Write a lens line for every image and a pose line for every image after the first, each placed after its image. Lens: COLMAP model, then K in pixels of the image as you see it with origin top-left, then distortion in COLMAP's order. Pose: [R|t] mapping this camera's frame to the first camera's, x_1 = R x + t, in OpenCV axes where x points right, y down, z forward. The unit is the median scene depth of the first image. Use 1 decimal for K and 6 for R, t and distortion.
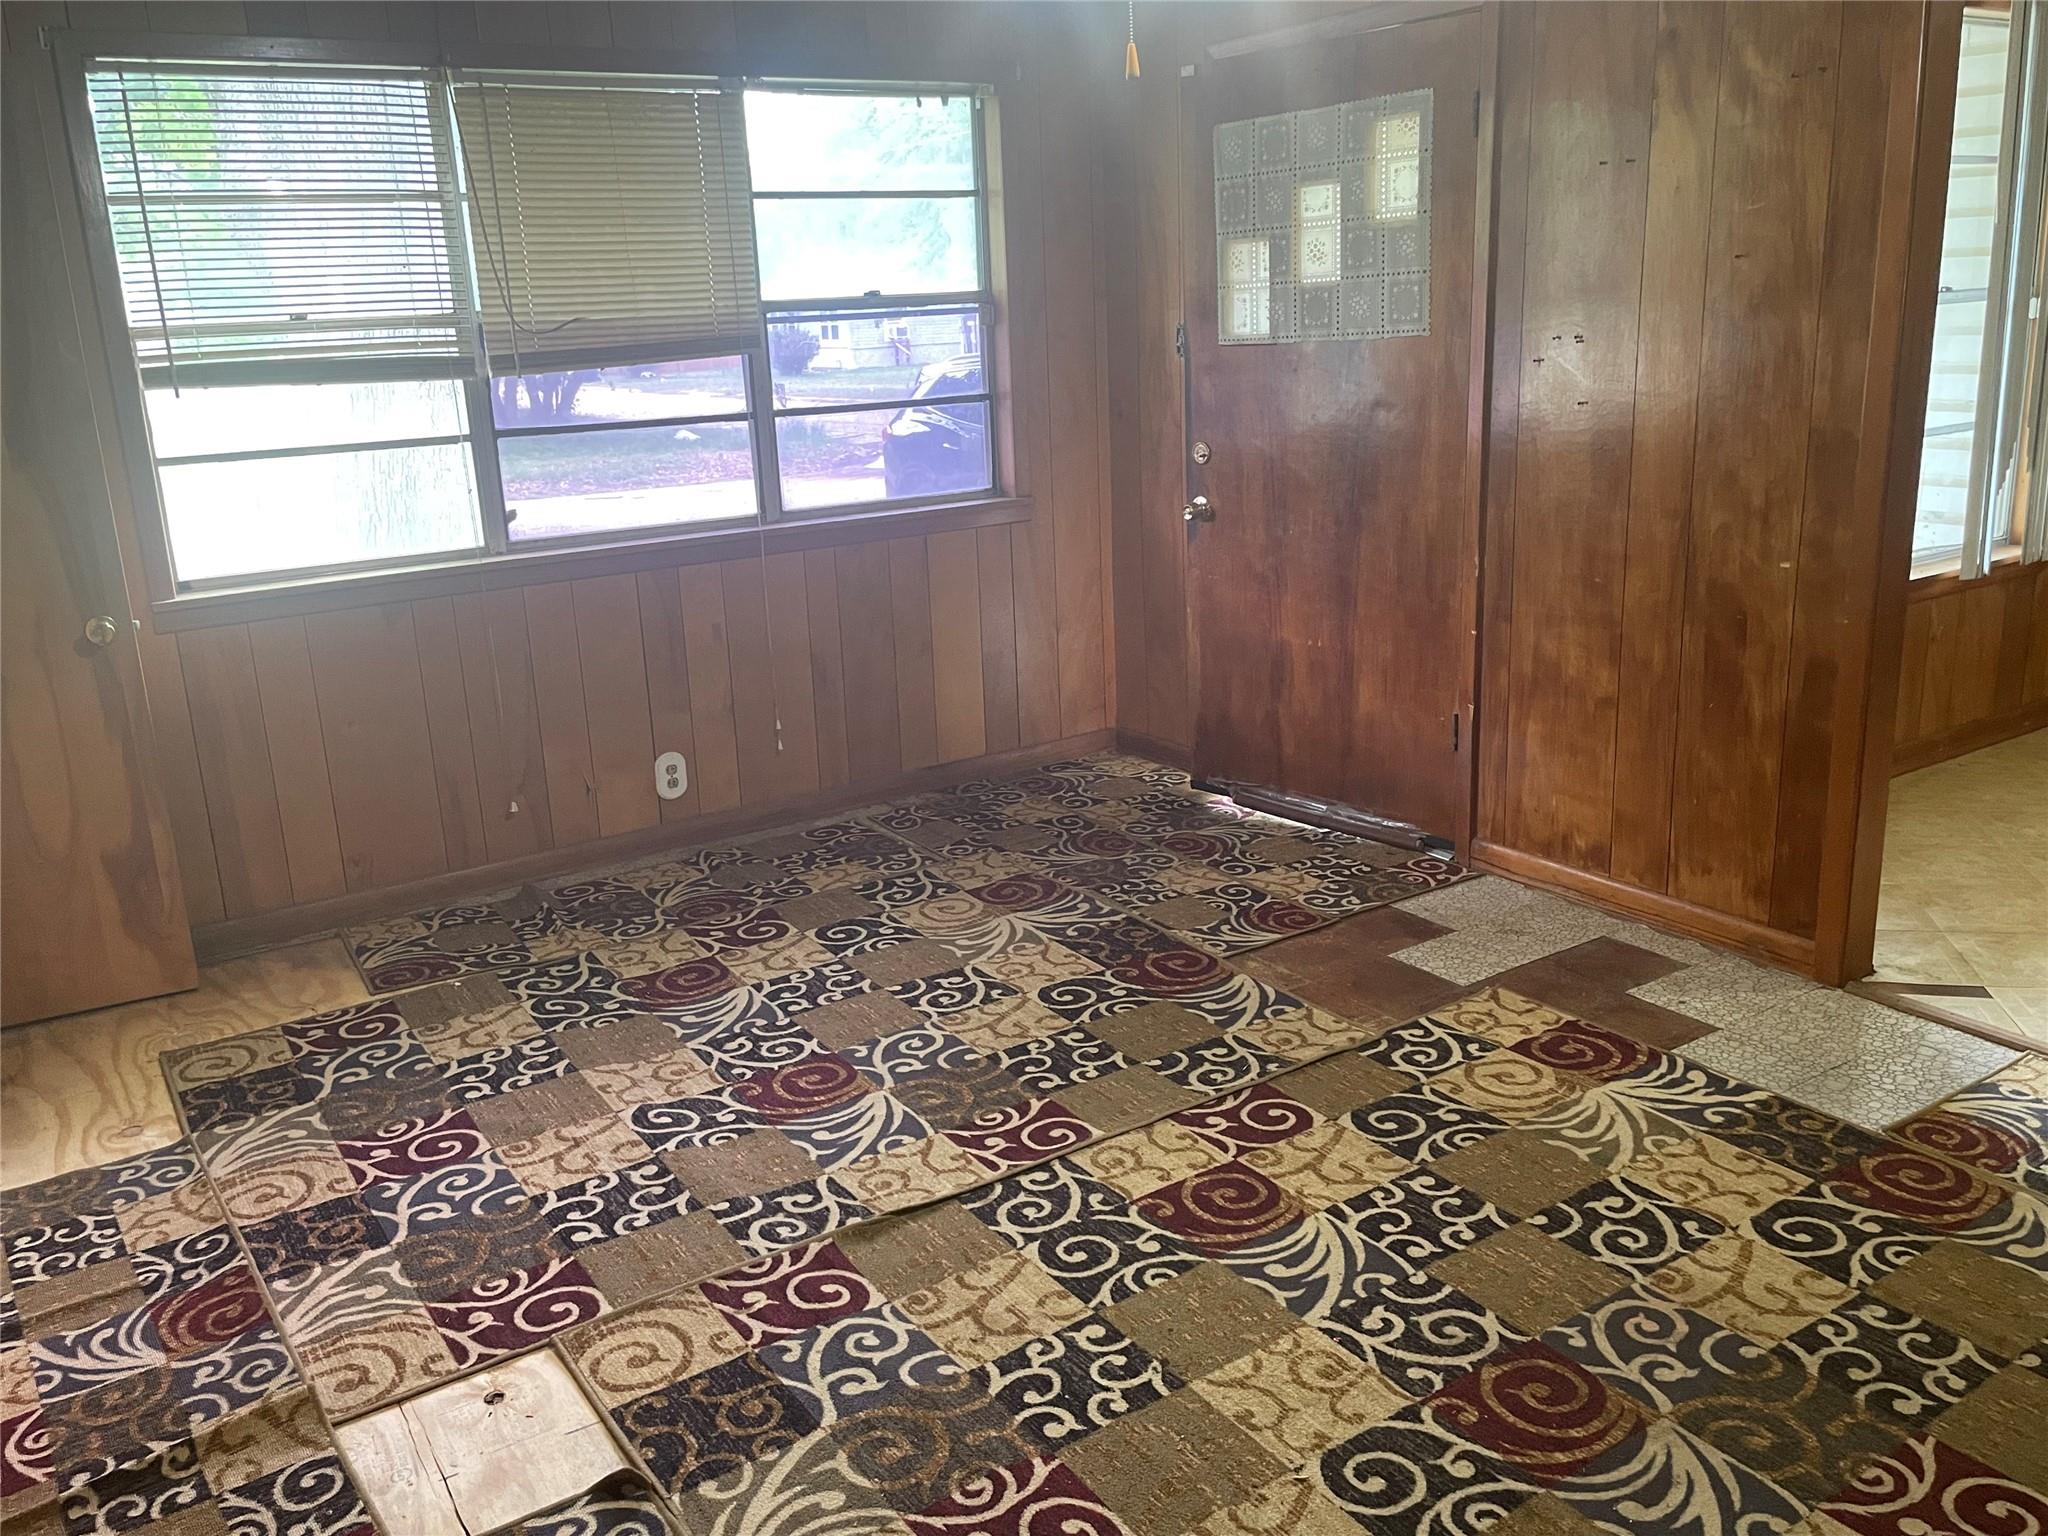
lens RADIAL K [[1642.2, 0, 1020.8], [0, 1642.2, 760.1], [0, 0, 1]] dist [0.090430, -0.127495]
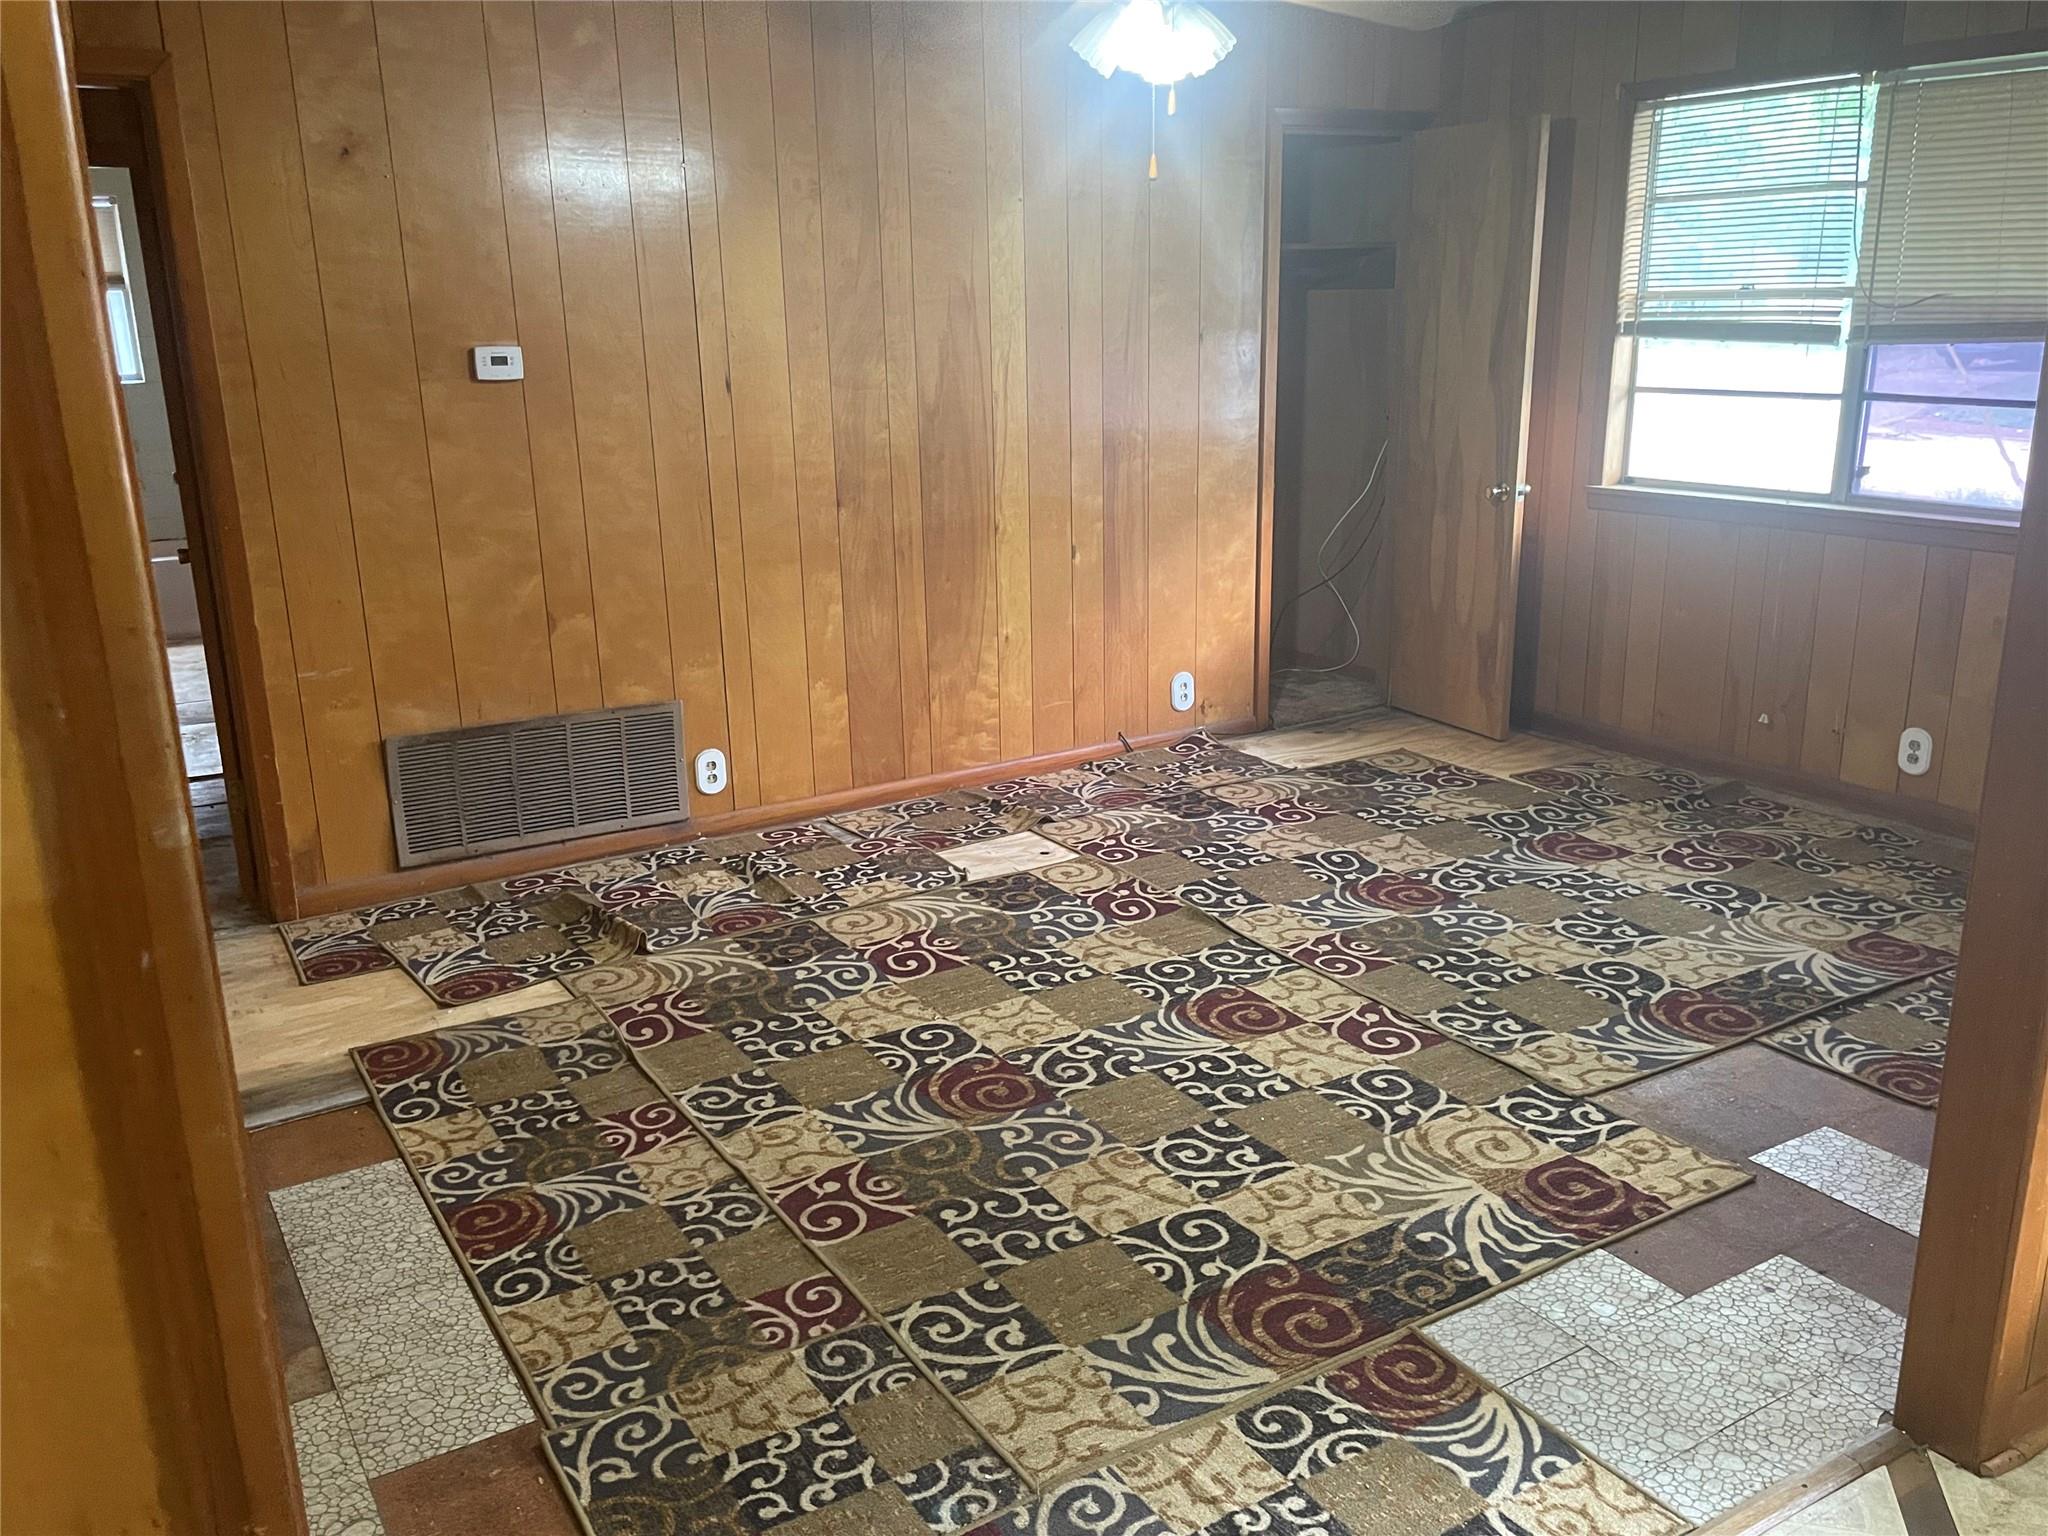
lens RADIAL K [[1642.2, 0, 1020.8], [0, 1642.2, 760.1], [0, 0, 1]] dist [0.090430, -0.127495]
pose [[-0.026673, 0.311716, -0.949801, 1.060786], [-0.251163, 0.917570, 0.308191, -0.223476], [0.967577, 0.246776, 0.053817, 0.580700]]
